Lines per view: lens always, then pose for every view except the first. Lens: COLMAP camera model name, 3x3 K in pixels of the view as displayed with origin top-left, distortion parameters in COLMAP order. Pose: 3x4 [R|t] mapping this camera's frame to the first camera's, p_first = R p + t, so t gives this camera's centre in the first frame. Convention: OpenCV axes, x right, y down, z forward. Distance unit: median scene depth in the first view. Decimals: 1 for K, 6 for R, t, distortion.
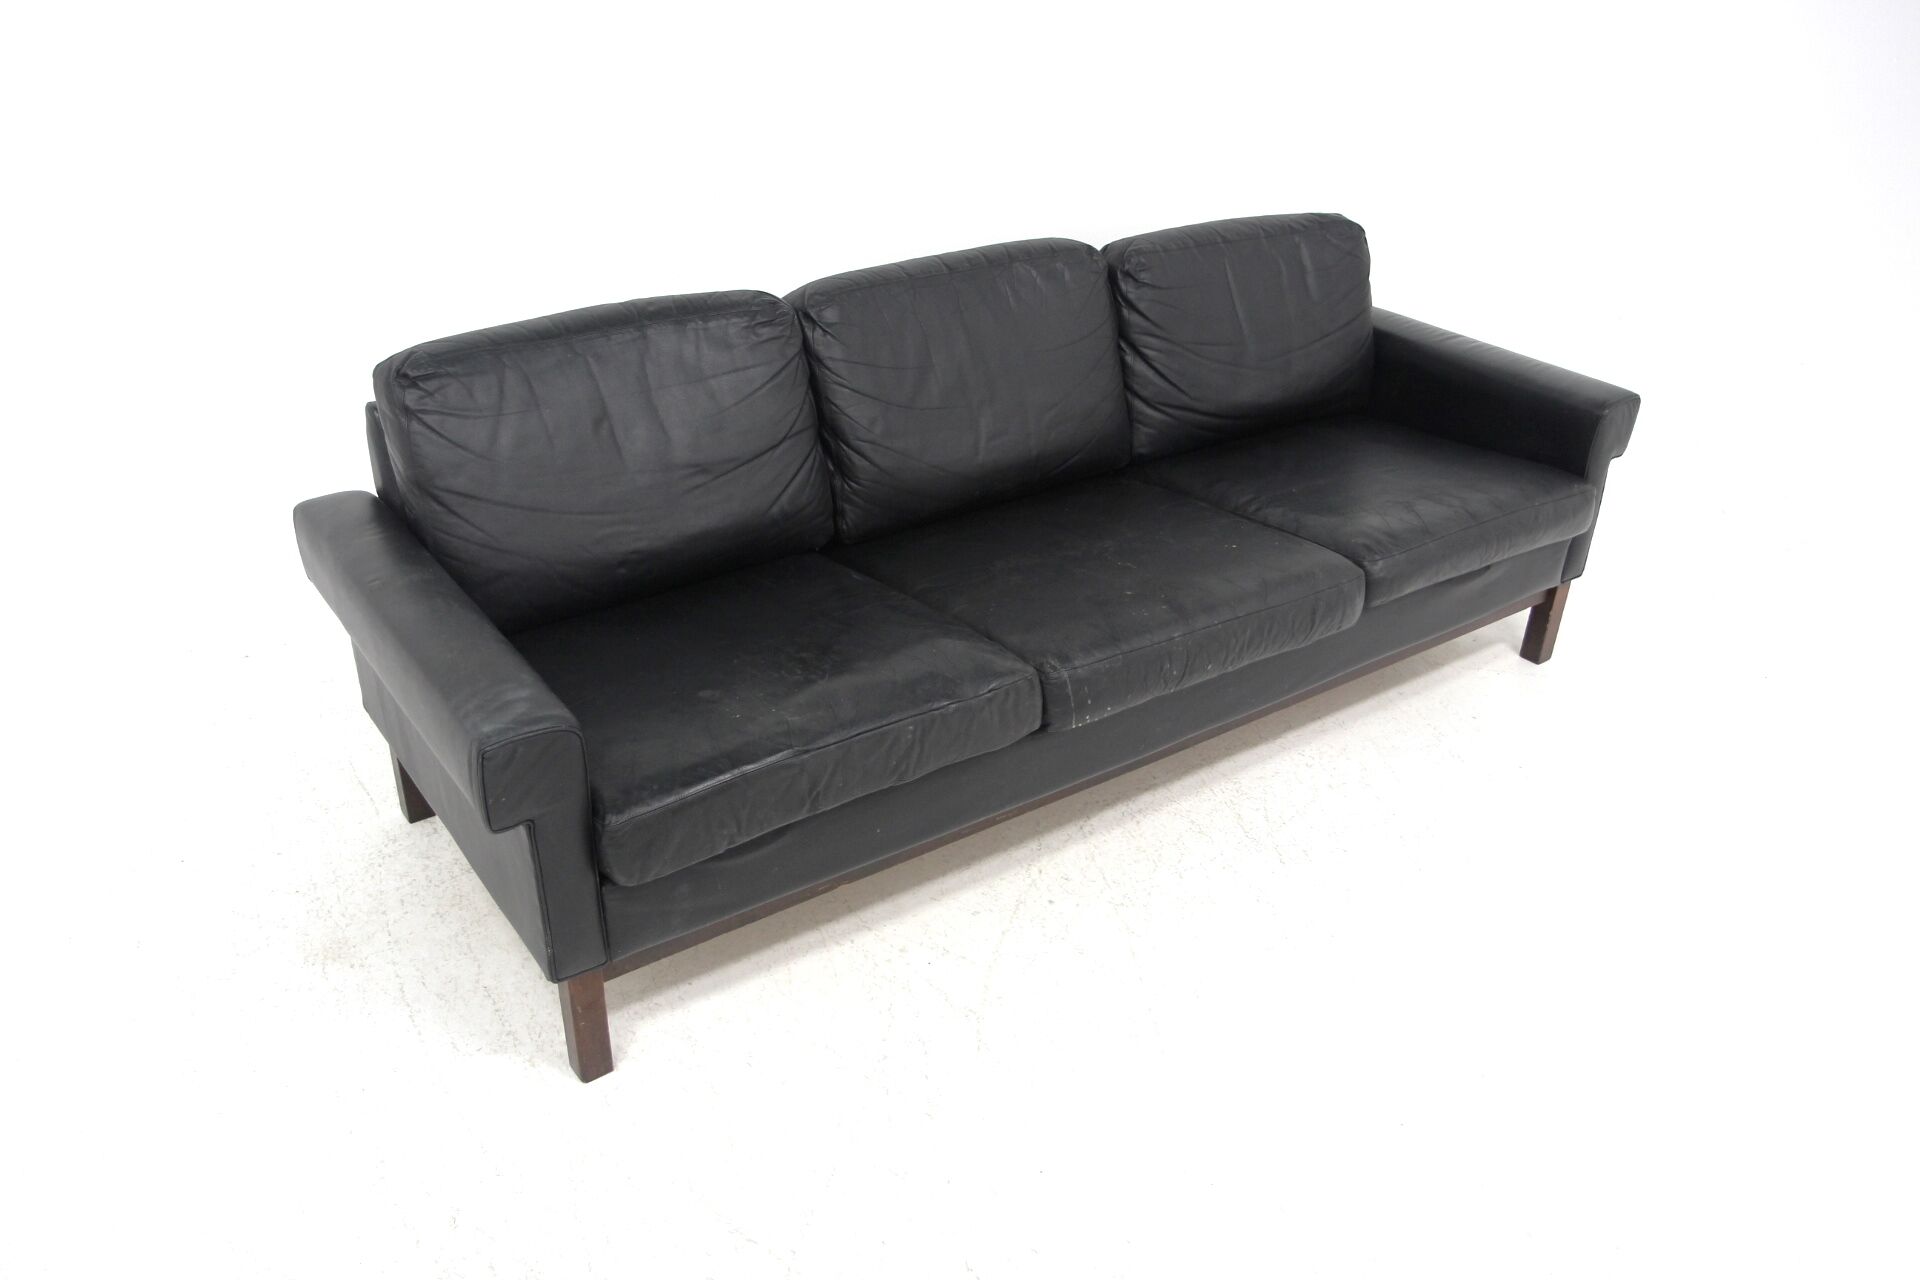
lens RADIAL K [[1573.0, 0, 960.0], [0, 1573.0, 640.0], [0, 0, 1]] dist [-0.133689, -0.000436]
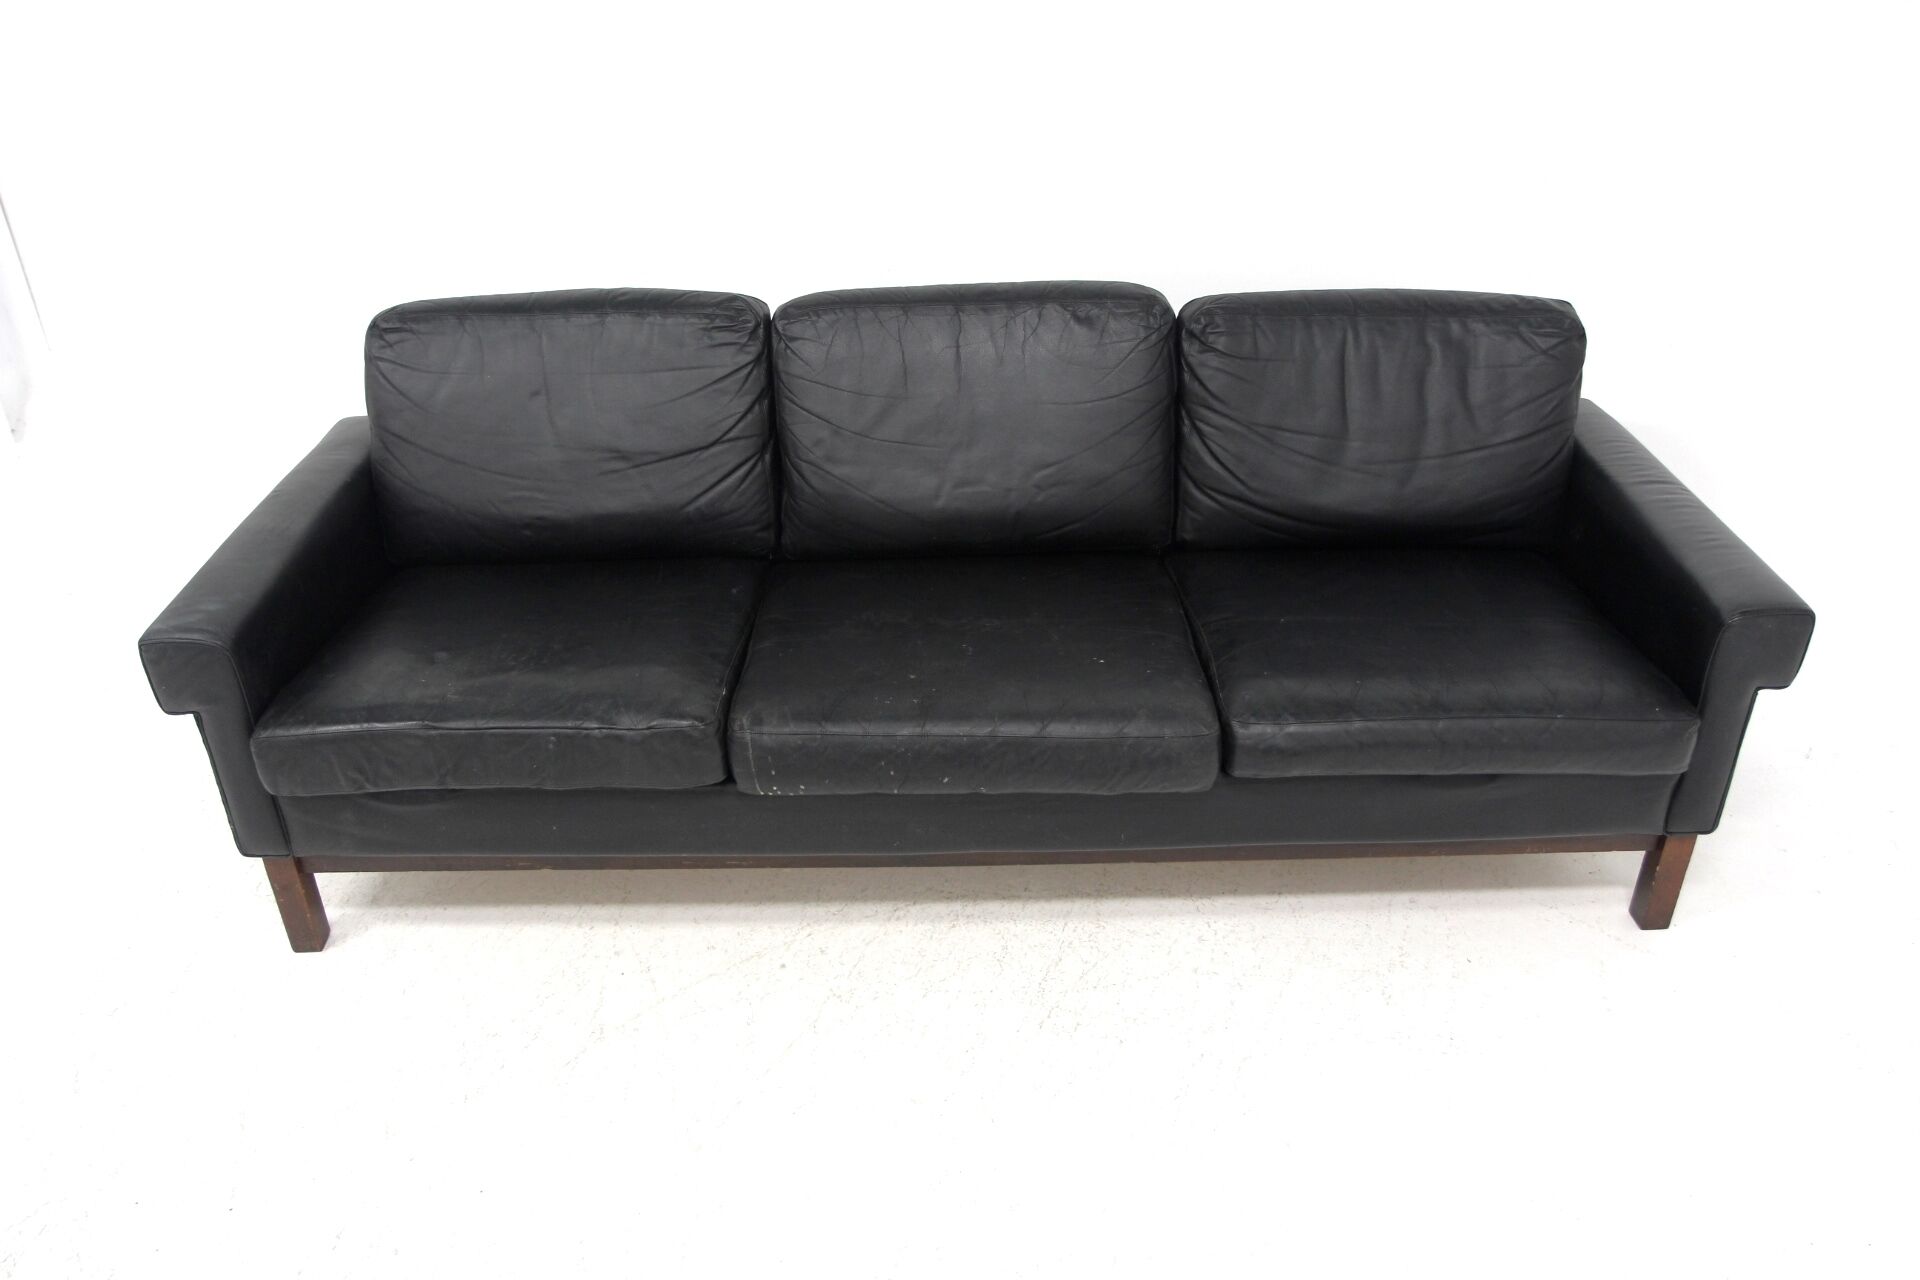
lens RADIAL K [[1573.0, 0, 960.0], [0, 1573.0, 640.0], [0, 0, 1]] dist [-0.133689, -0.000436]
pose [[0.812240, 0.252843, -0.525677, 0.588959], [-0.243148, 0.965907, 0.088893, -0.134928], [0.530231, 0.055615, 0.846027, 0.234891]]
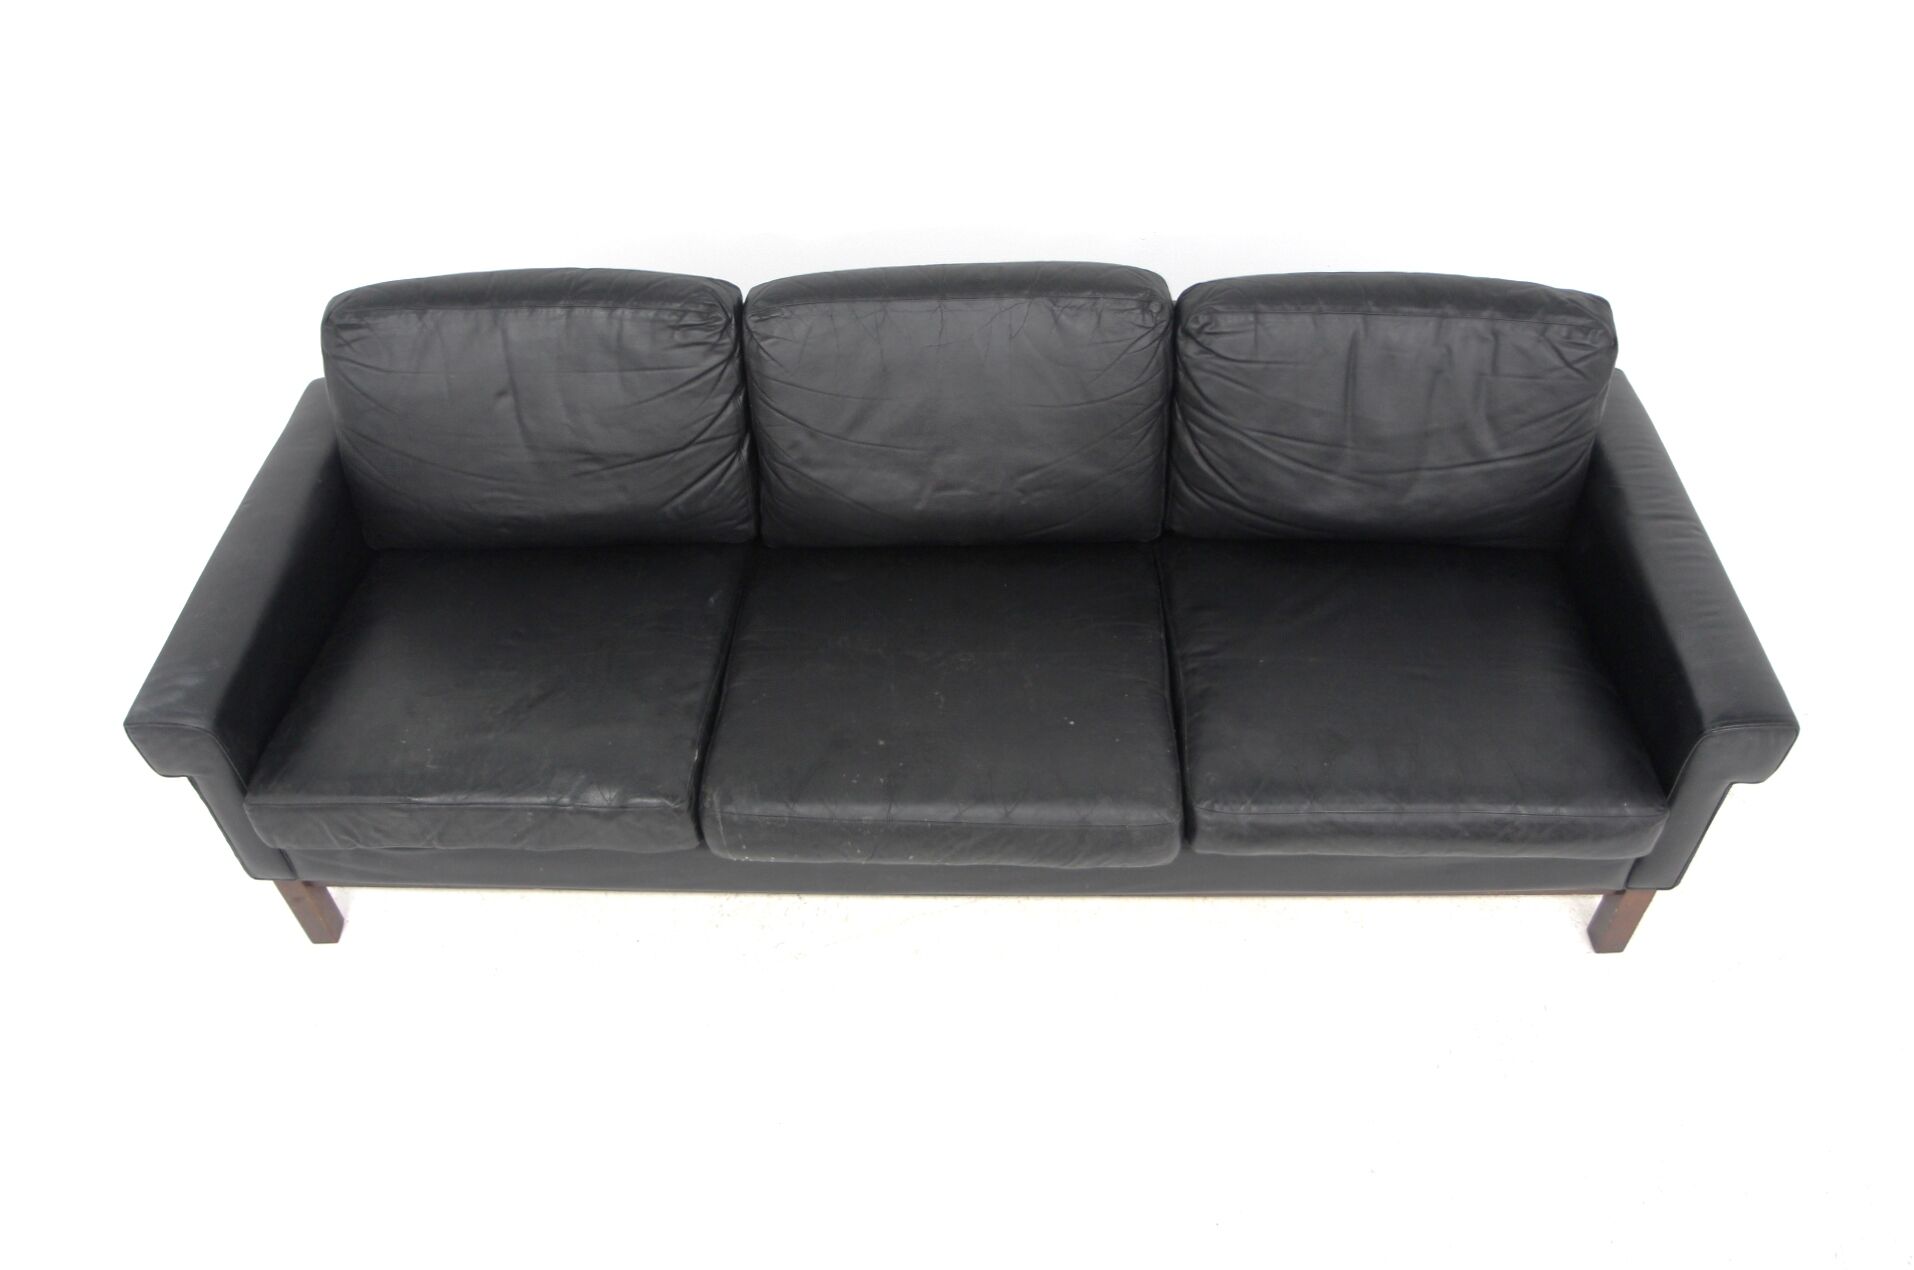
lens RADIAL K [[1520.9, 0, 957.0], [0, 1520.9, 635.0], [0, 0, 1]] dist [-0.126931, 0.001744]
pose [[0.789905, 0.394153, -0.469780, 0.521706], [-0.242949, 0.904535, 0.350417, -0.398664], [0.563050, -0.162664, 0.810256, 0.306464]]
